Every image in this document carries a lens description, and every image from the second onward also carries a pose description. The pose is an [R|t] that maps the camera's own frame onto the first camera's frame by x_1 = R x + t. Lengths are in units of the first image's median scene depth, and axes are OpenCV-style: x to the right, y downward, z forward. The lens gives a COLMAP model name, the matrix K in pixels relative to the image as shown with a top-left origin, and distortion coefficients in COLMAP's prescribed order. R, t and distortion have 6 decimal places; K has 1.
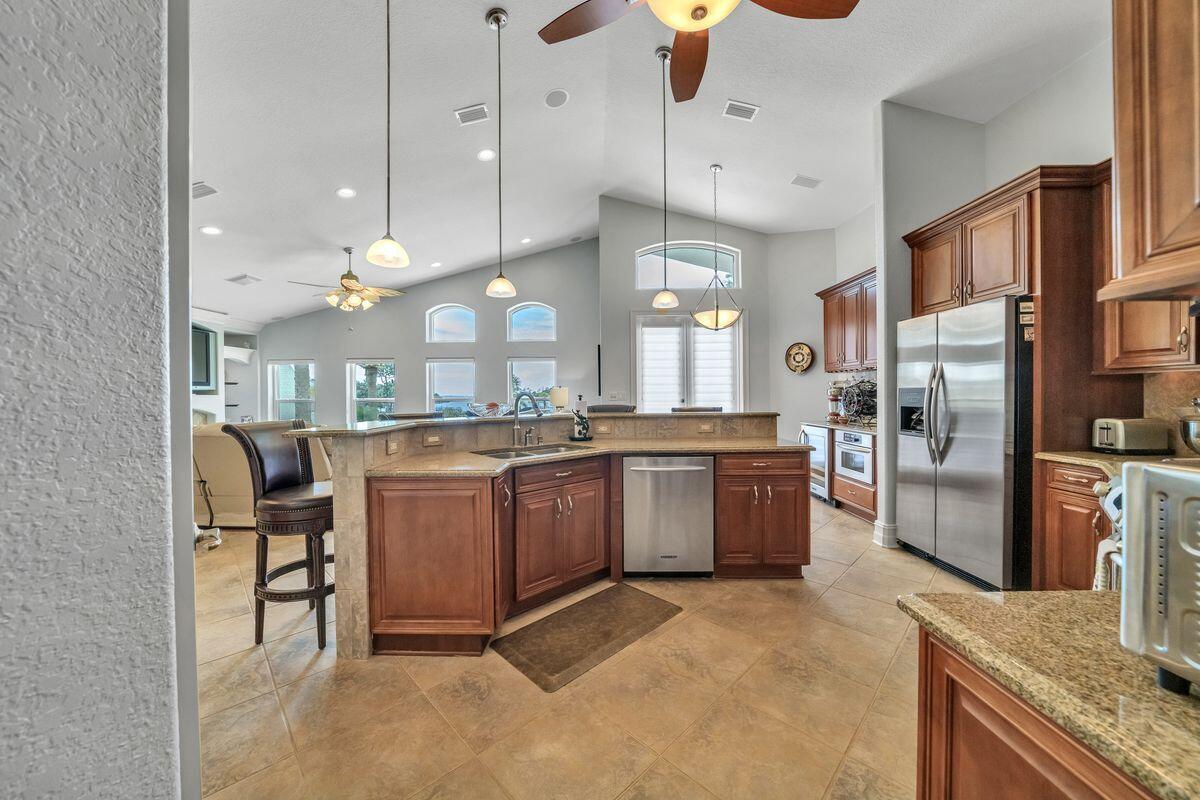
lens RADIAL K [[423.1, 0, 599.2], [0, 423.1, 397.6], [0, 0, 1]] dist [-0.014414, 0.000270]
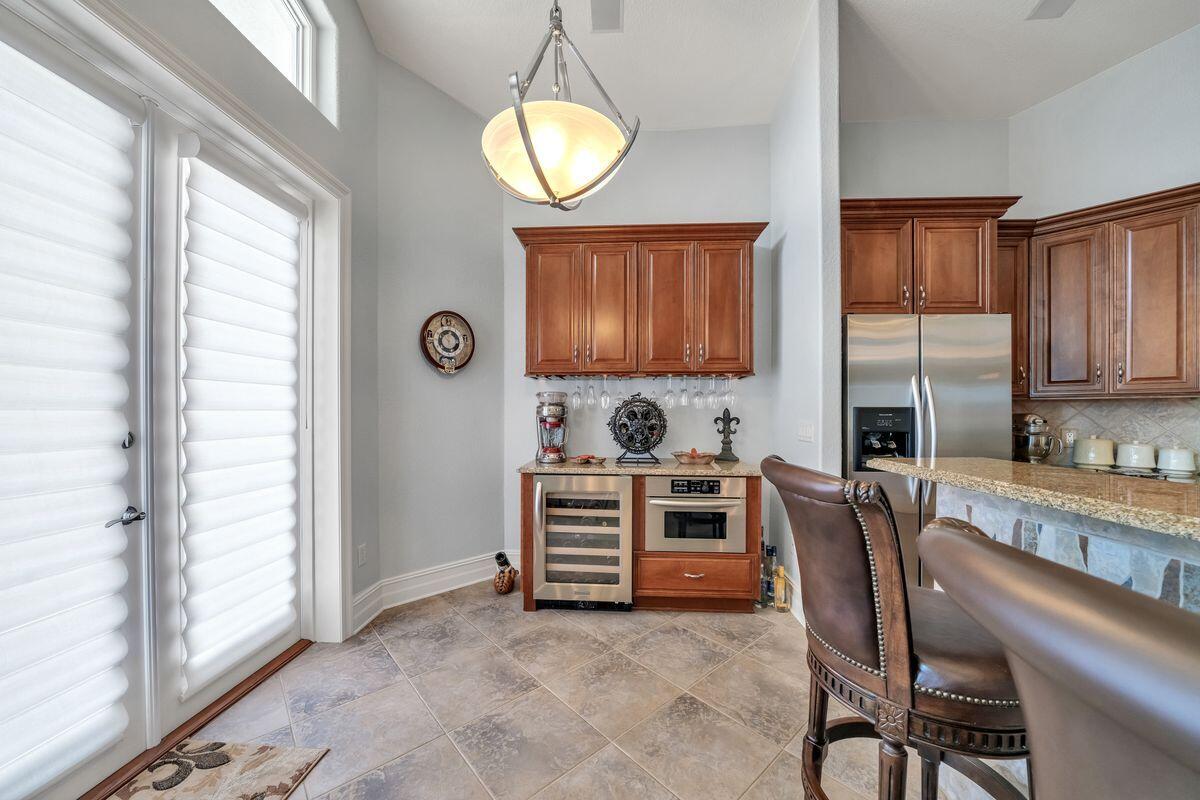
lens RADIAL K [[423.1, 0, 595.1], [0, 423.1, 412.2], [0, 0, 1]] dist [-0.014414, 0.000270]
pose [[0.056863, 0.005190, 0.998369, -0.027394], [0.003925, 0.999978, -0.005421, -0.012416], [-0.998374, 0.004227, 0.056841, 1.409040]]
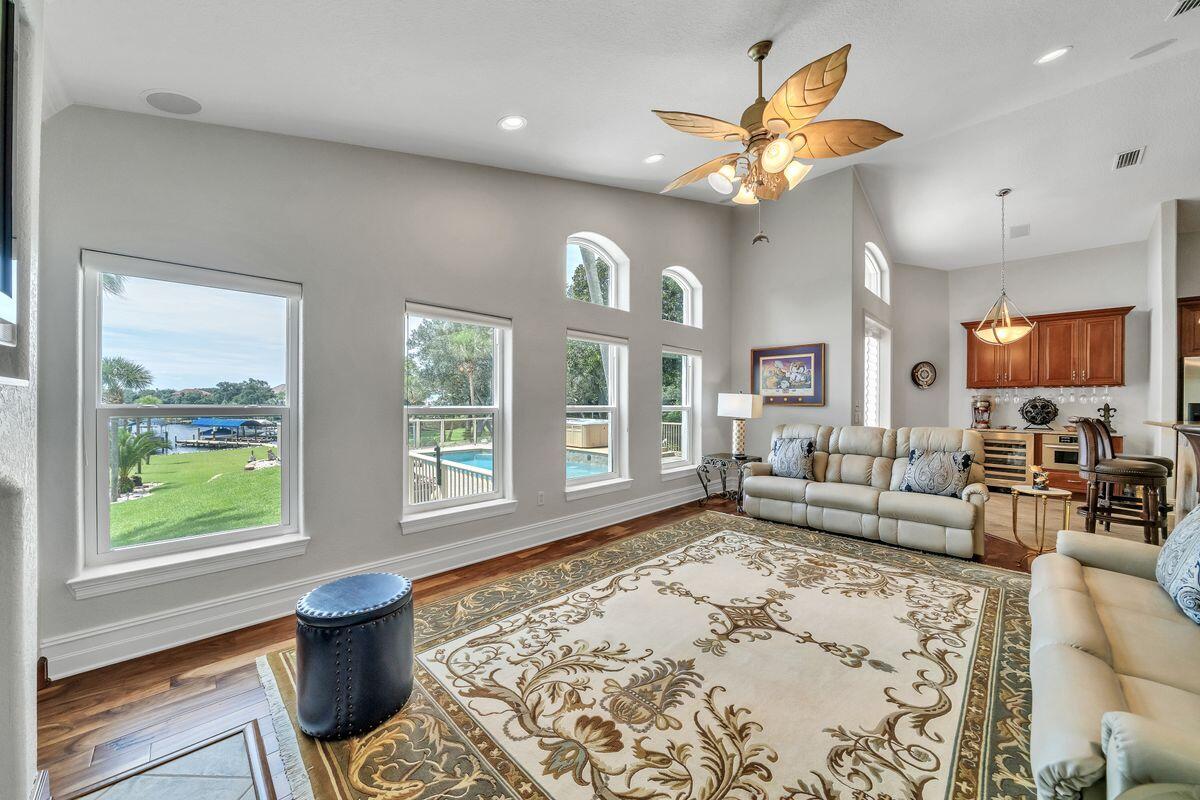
lens RADIAL K [[423.1, 0, 593.1], [0, 423.1, 405.8], [0, 0, 1]] dist [-0.014414, 0.000270]
pose [[0.710508, 0.006118, 0.703663, -1.751560], [-0.006920, 0.999975, -0.001708, 0.002660], [-0.703655, -0.003656, 0.710532, 1.446375]]
